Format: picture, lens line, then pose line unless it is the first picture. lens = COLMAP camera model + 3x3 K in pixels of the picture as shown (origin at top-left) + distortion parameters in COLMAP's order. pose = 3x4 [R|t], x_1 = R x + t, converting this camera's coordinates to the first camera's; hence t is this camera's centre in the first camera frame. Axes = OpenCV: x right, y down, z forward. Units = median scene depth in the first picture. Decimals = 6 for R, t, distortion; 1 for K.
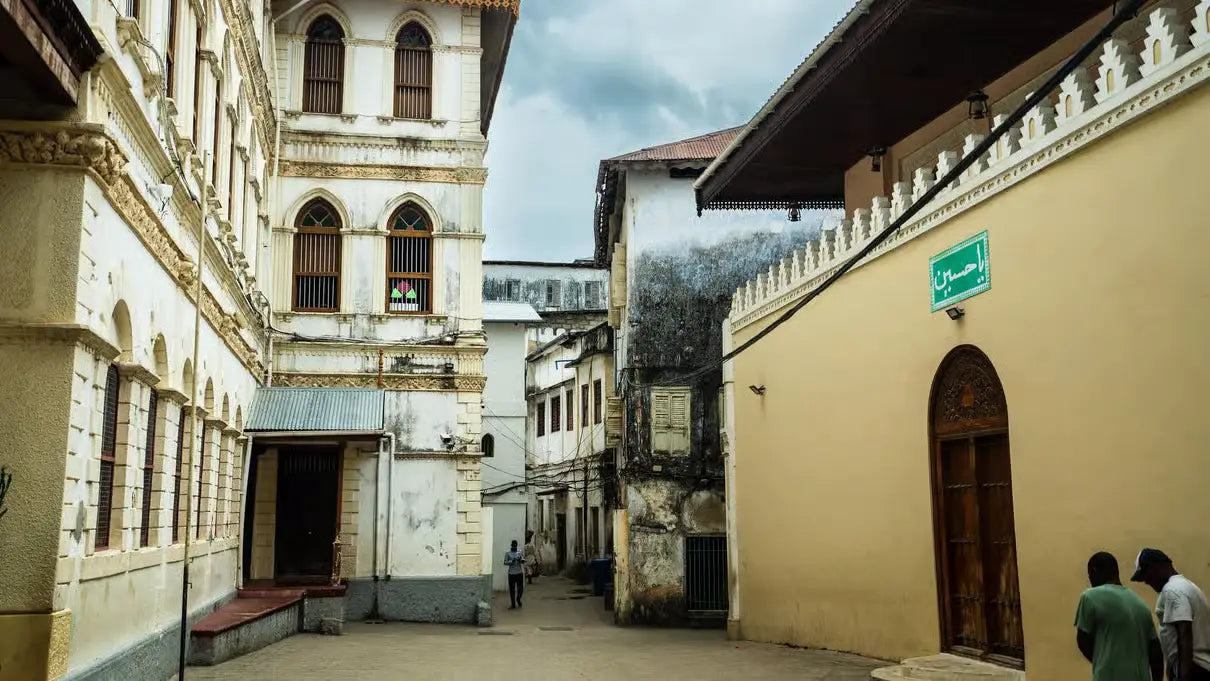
lens RADIAL K [[1141.1, 0, 602.5], [0, 1141.1, 340.5], [0, 0, 1]] dist [0.055977, 0.000000]
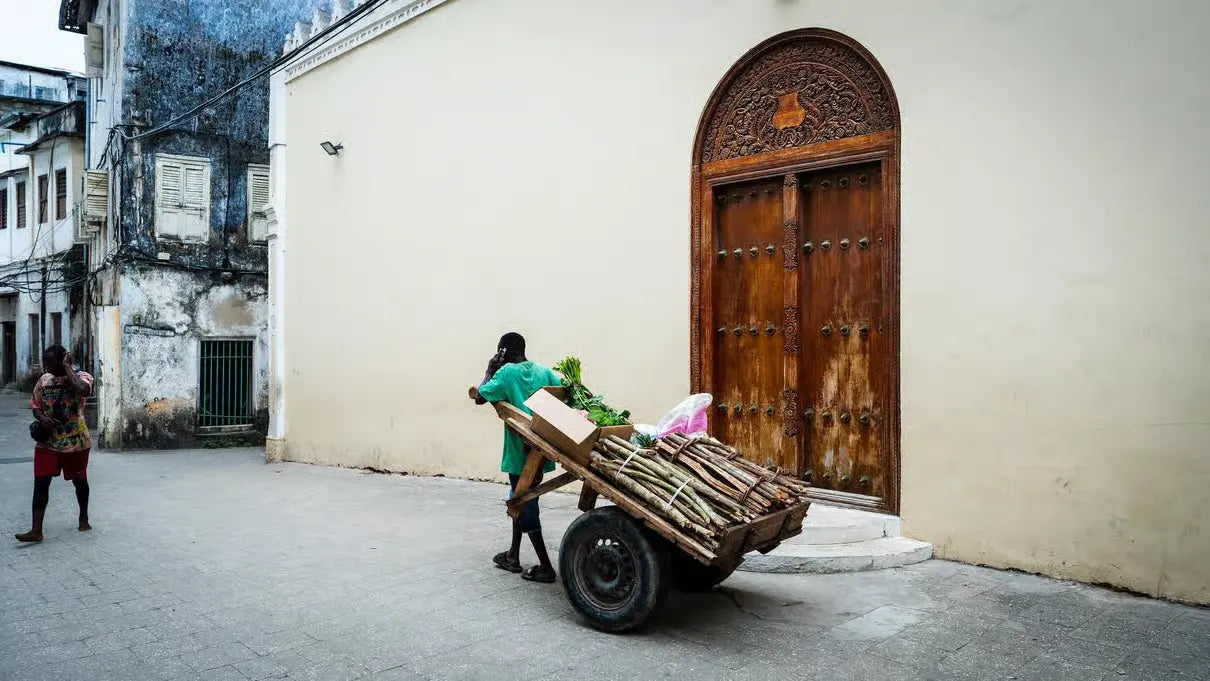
lens RADIAL K [[875.9, 0, 607.8], [0, 875.9, 334.4], [0, 0, 1]] dist [0.001753, 0.010145]
pose [[0.842453, 0.009503, 0.538686, -0.020180], [-0.089715, 0.988359, 0.122869, 0.062418], [-0.531248, -0.151840, 0.833499, 0.313581]]
